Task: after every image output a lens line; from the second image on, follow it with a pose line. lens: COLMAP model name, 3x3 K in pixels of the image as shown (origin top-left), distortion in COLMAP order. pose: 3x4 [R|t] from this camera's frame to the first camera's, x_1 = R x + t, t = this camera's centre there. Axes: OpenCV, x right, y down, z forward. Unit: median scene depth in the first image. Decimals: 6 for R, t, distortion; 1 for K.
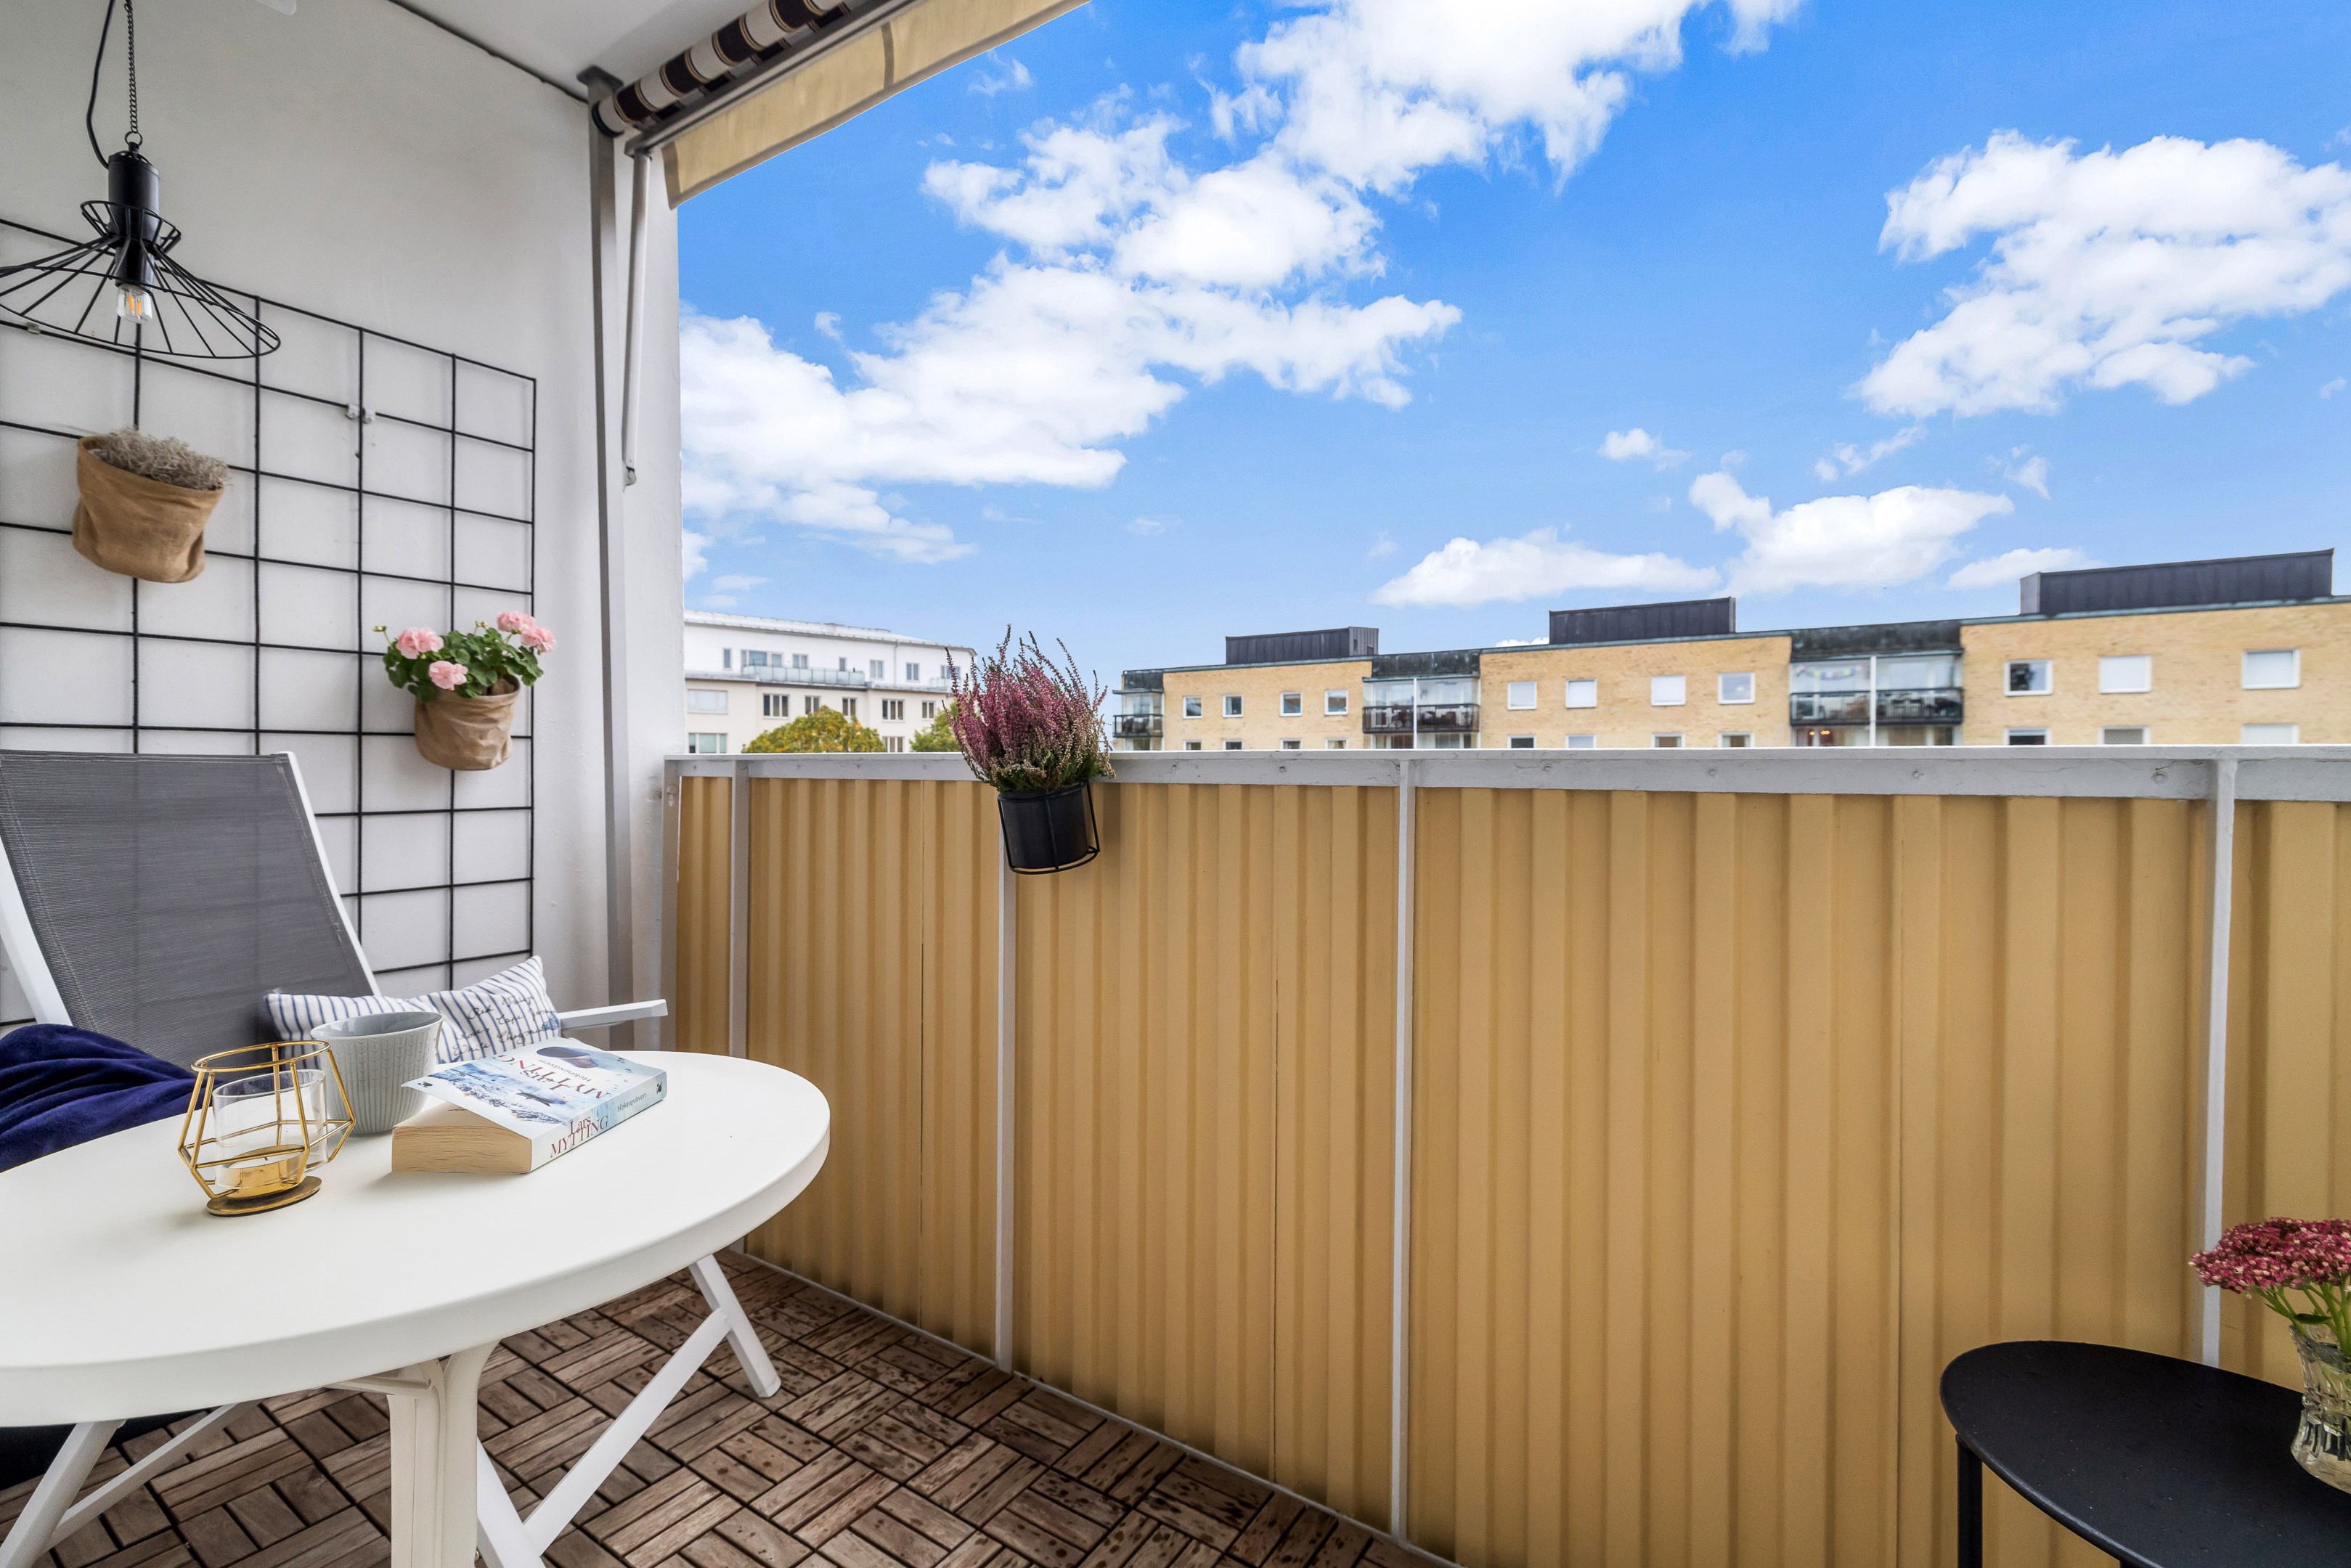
lens RADIAL K [[1001.8, 0, 1158.2], [0, 1001.8, 771.6], [0, 0, 1]] dist [0.016222, -0.001508]
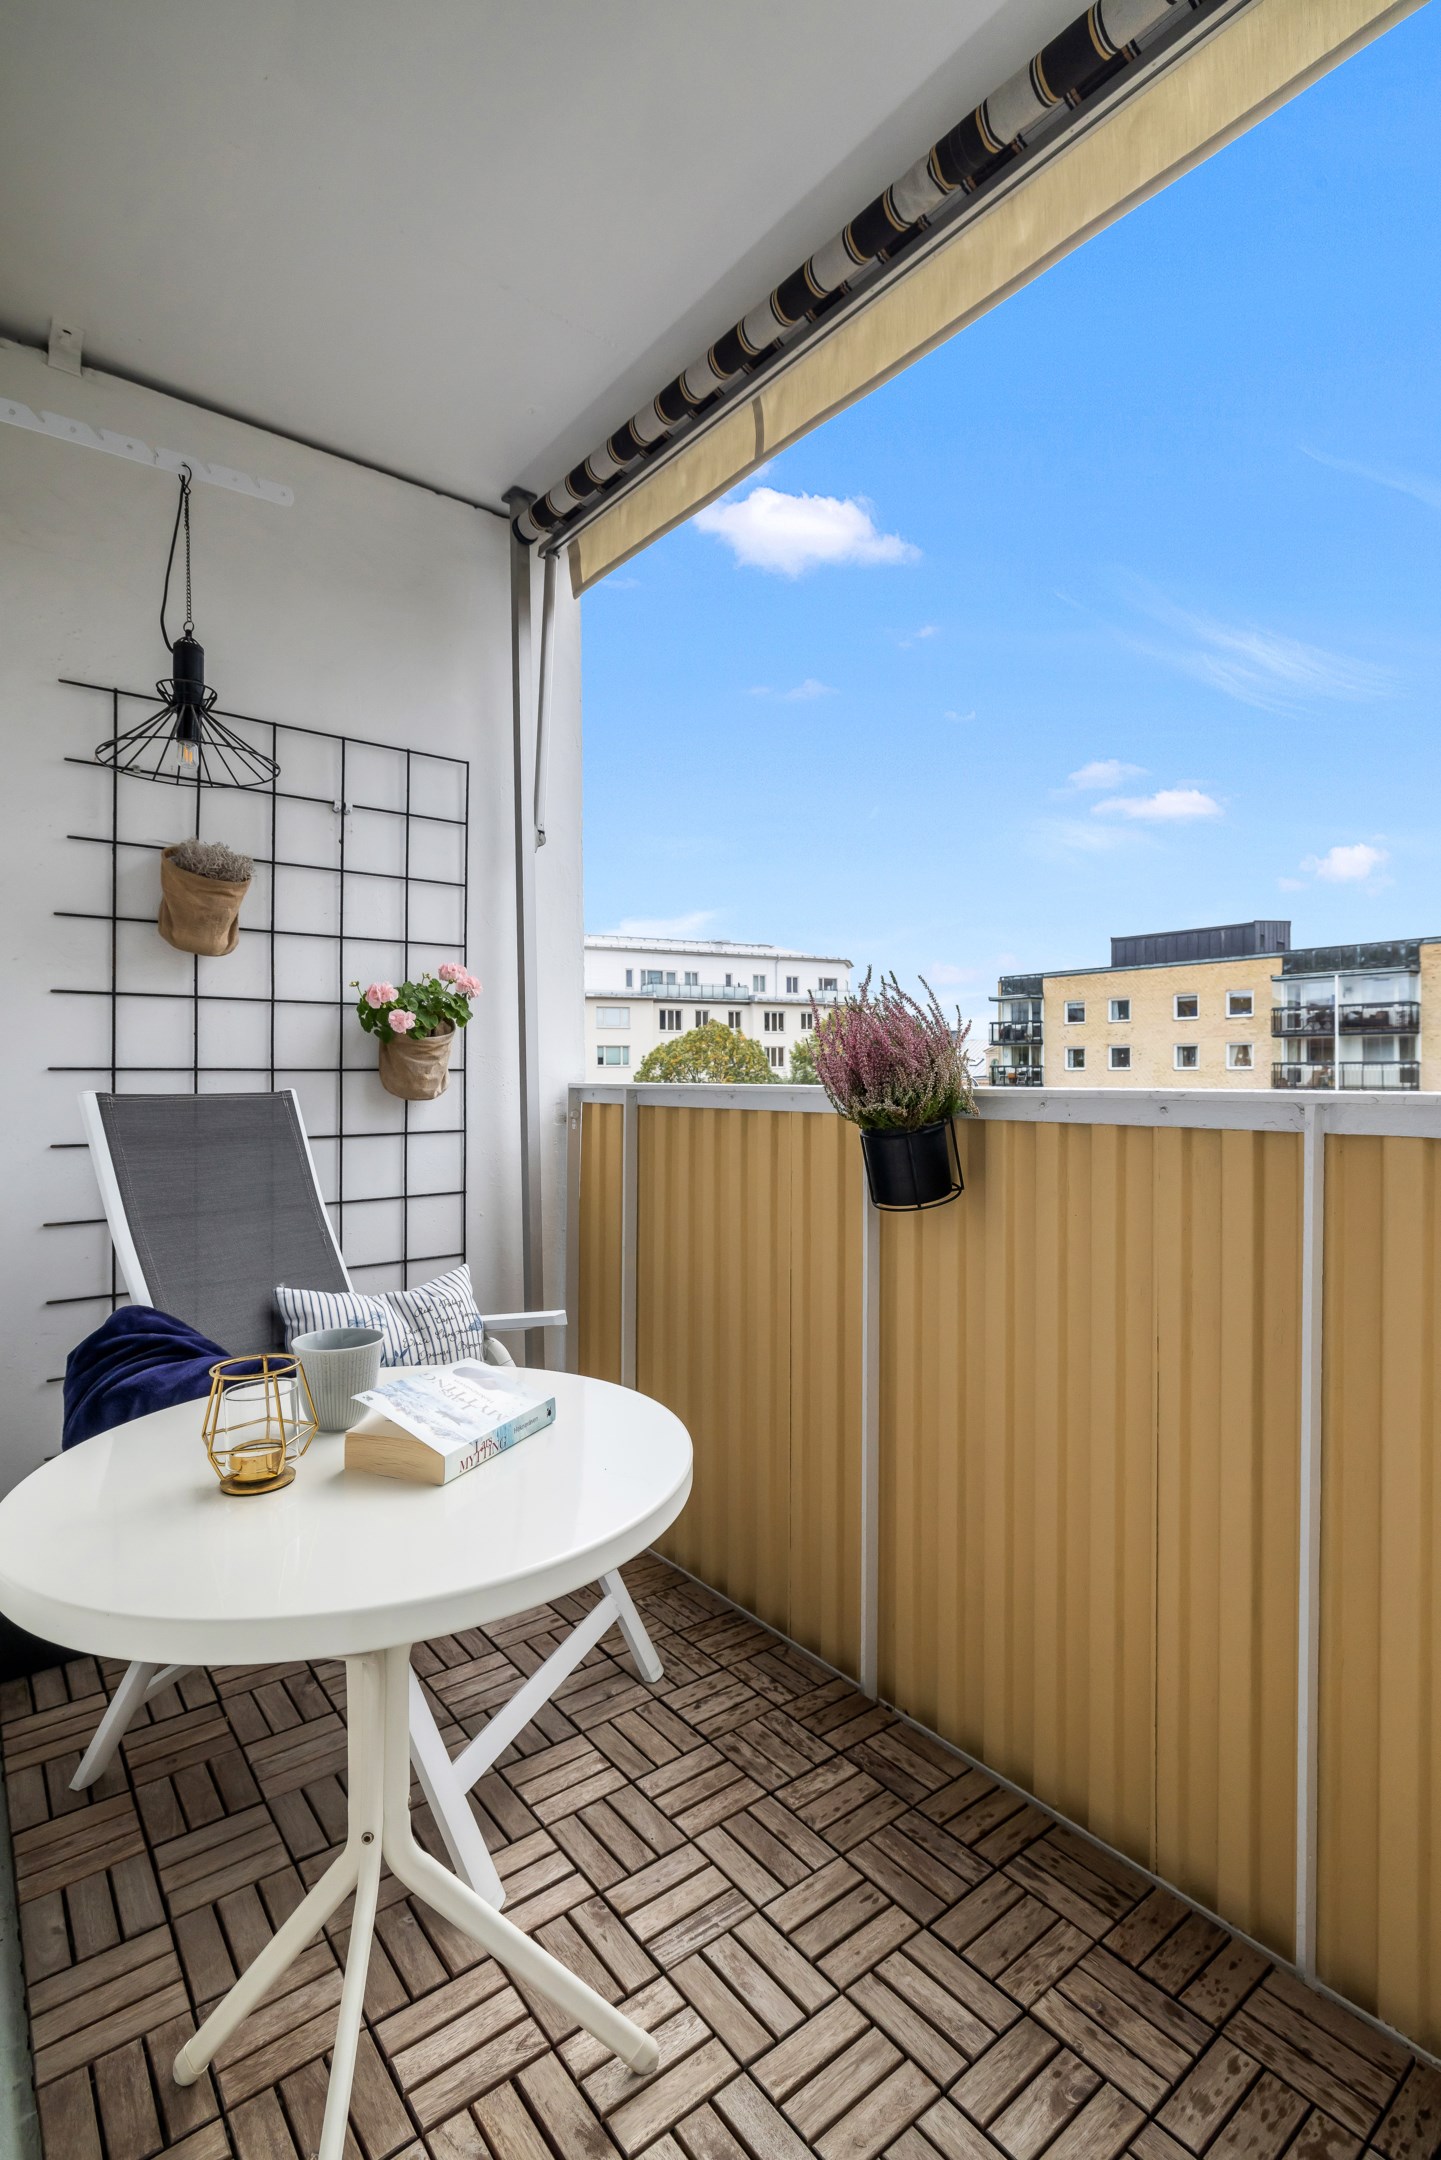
lens RADIAL K [[983.2, 0, 735.4], [0, 983.2, 1075.2], [0, 0, 1]] dist [-0.000091, 0.001914]
pose [[0.955758, -0.002479, -0.294143, 0.010376], [0.001343, 0.999991, -0.004061, -0.025749], [0.294151, 0.003486, 0.955753, 0.010515]]
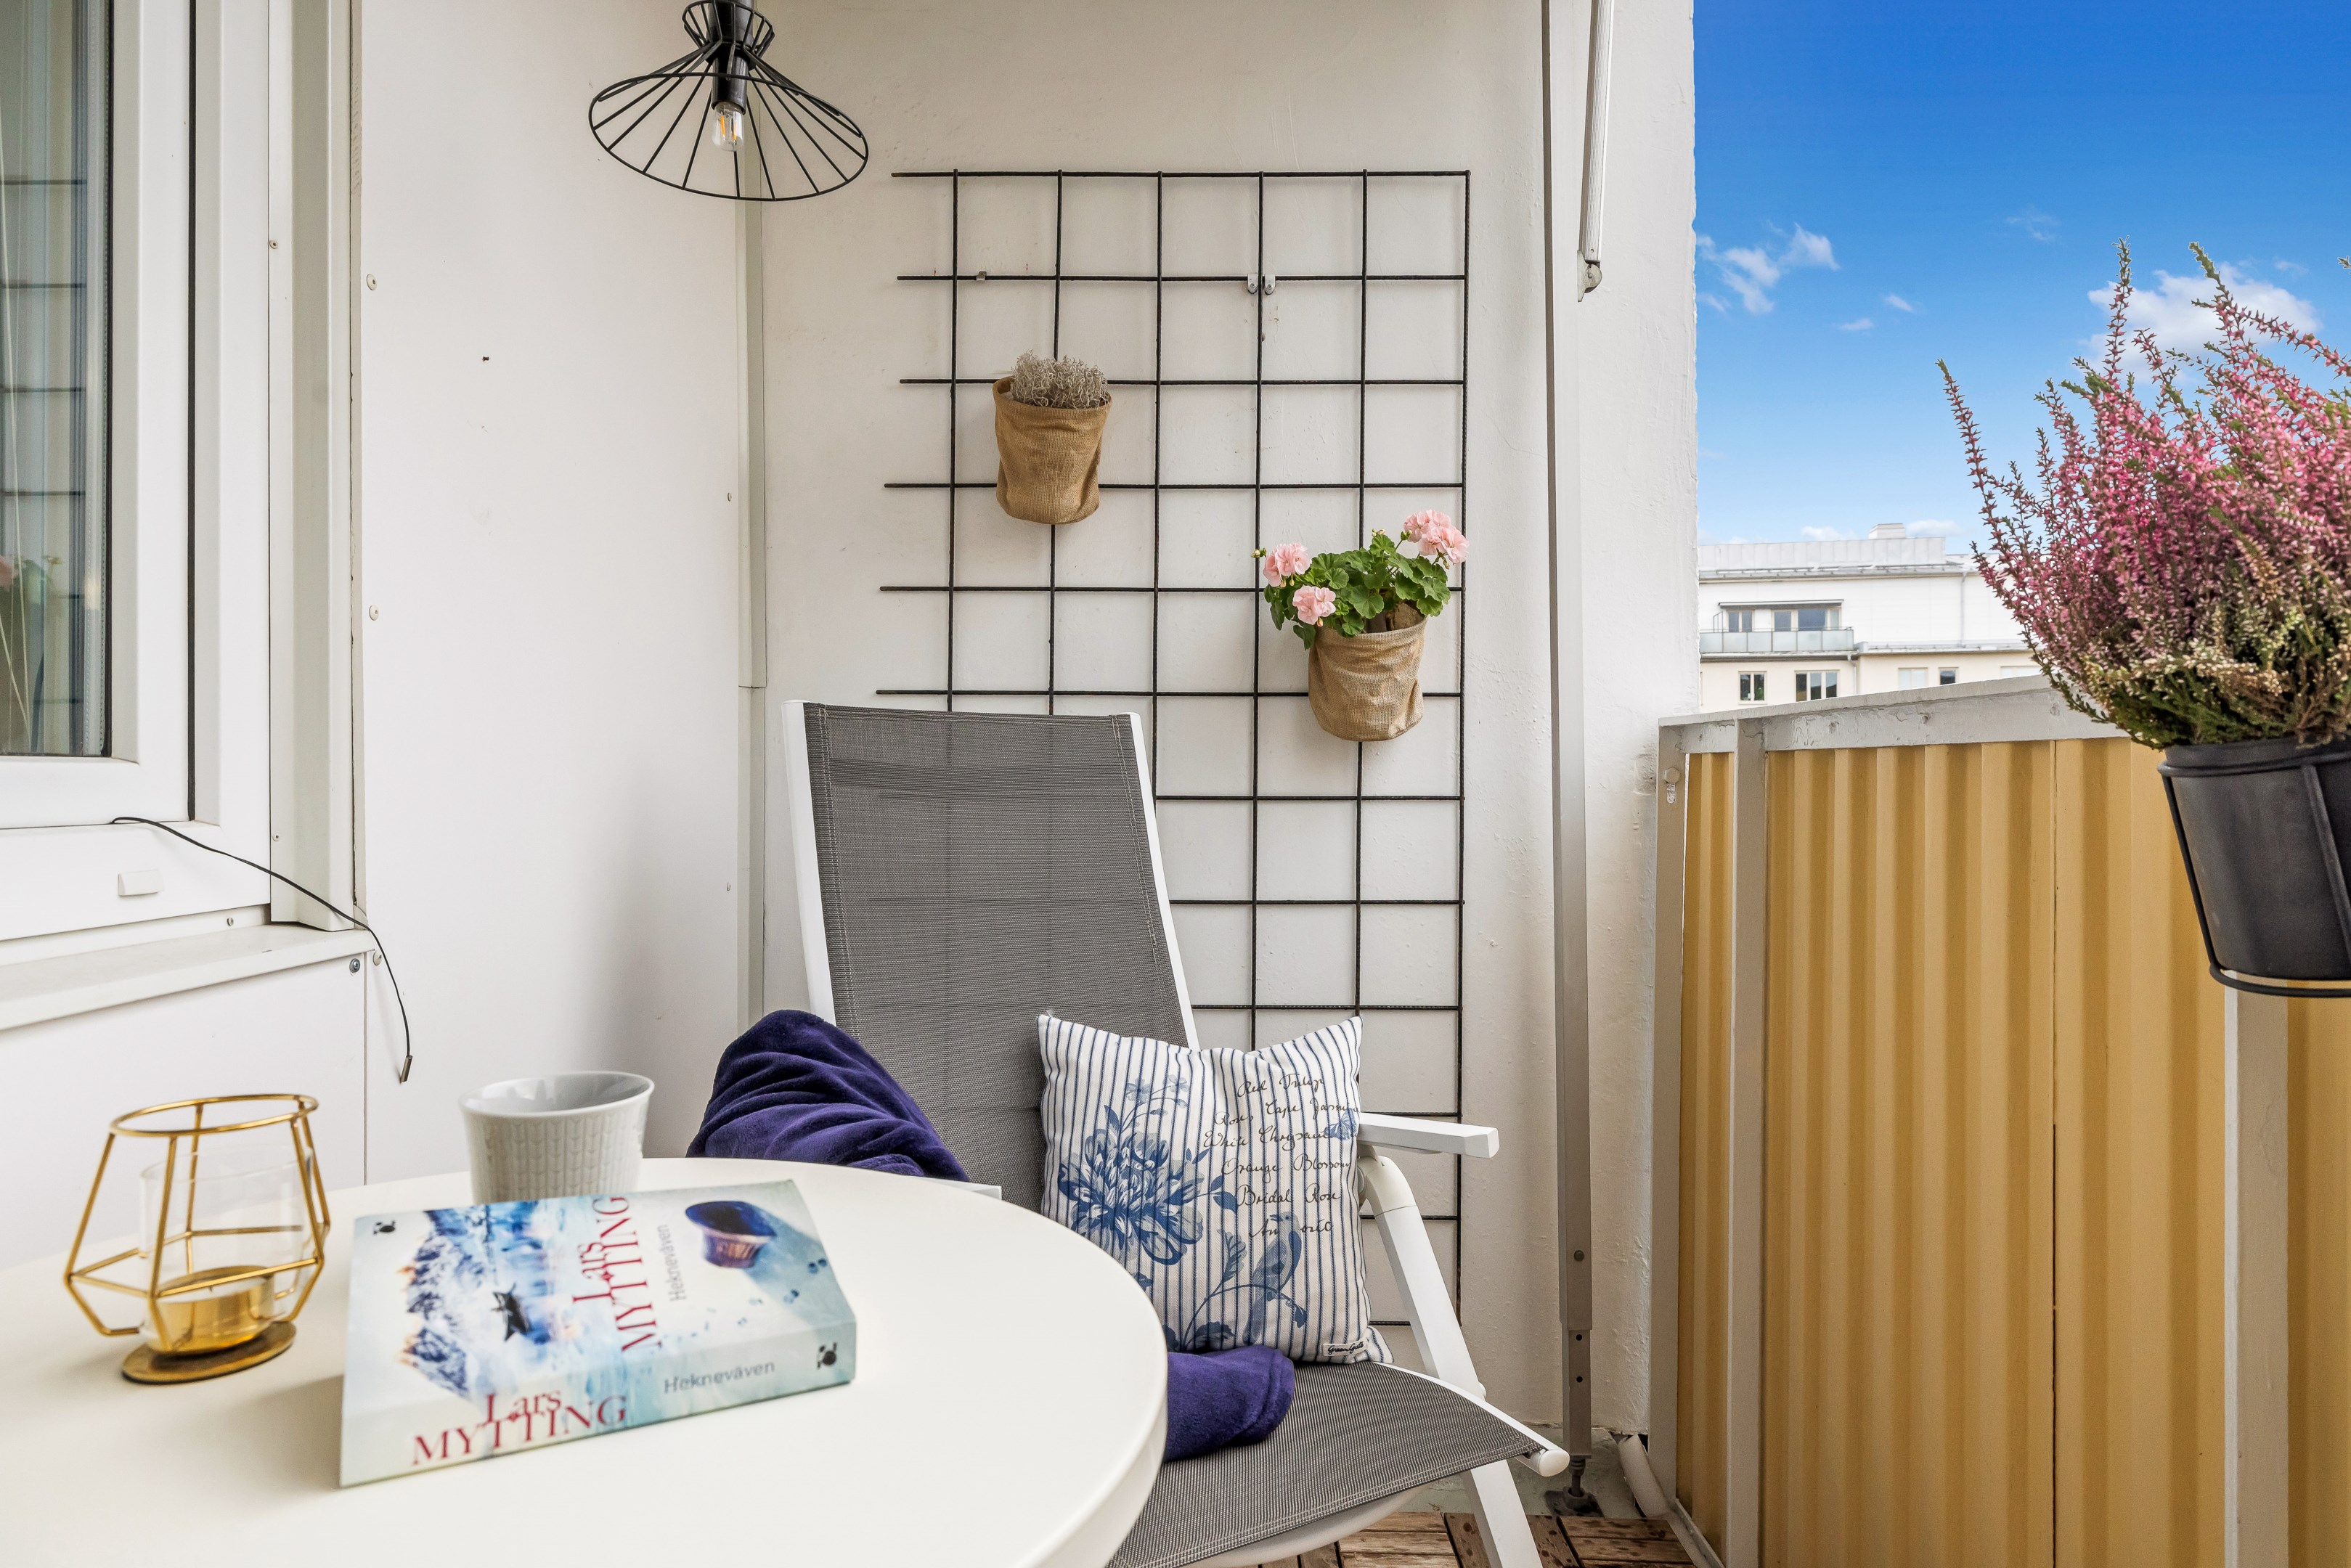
lens RADIAL K [[1354.6, 0, 1202.8], [0, 1354.6, 754.9], [0, 0, 1]] dist [0.010030, 0.003129]
pose [[0.557262, -0.013996, -0.830218, 0.046427], [-0.004593, 0.999791, -0.019937, 0.029256], [0.830324, 0.014924, 0.557081, 0.385661]]
